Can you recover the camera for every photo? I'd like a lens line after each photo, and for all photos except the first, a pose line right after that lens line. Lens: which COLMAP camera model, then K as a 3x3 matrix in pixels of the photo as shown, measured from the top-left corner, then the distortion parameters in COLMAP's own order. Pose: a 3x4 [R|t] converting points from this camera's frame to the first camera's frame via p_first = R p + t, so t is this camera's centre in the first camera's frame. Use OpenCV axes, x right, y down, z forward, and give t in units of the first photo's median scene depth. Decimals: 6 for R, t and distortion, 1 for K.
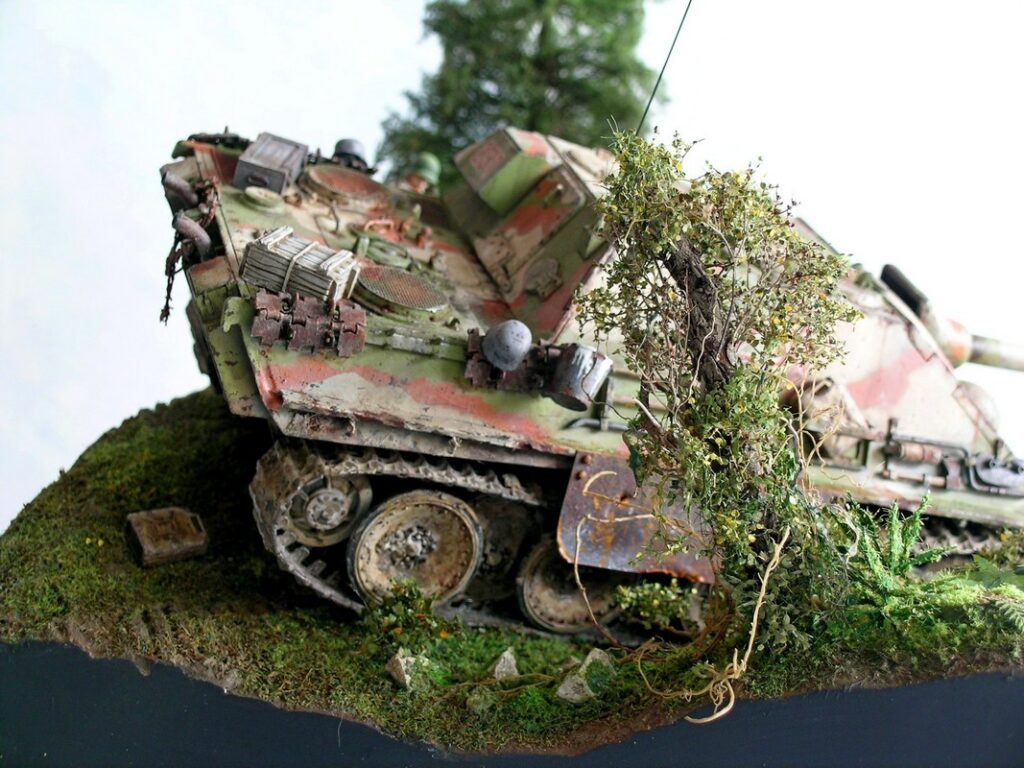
lens RADIAL K [[1861.3, 0, 508.4], [0, 1861.3, 387.8], [0, 0, 1]] dist [0.038066, 0.000000]
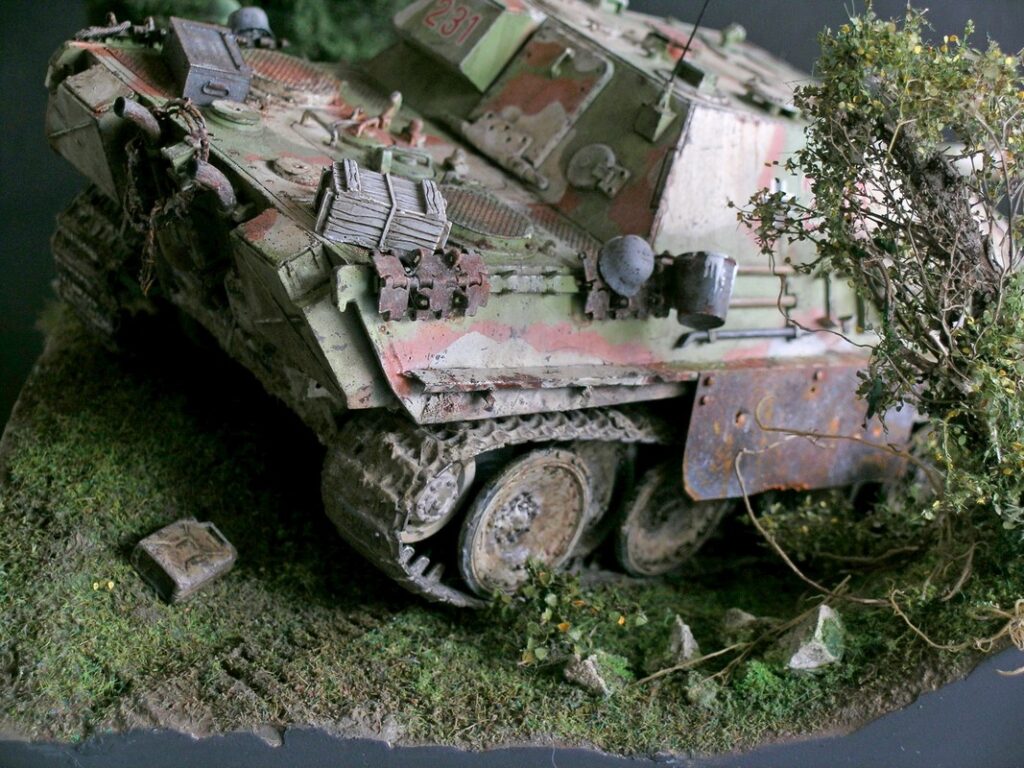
lens RADIAL K [[2144.7, 0, 518.4], [0, 2144.7, 382.6], [0, 0, 1]] dist [0.061086, 0.000000]
pose [[0.923233, -0.173749, 0.342713, -0.382887], [0.127065, 0.979798, 0.154437, -0.125987], [-0.362623, -0.099034, 0.926659, 0.124327]]
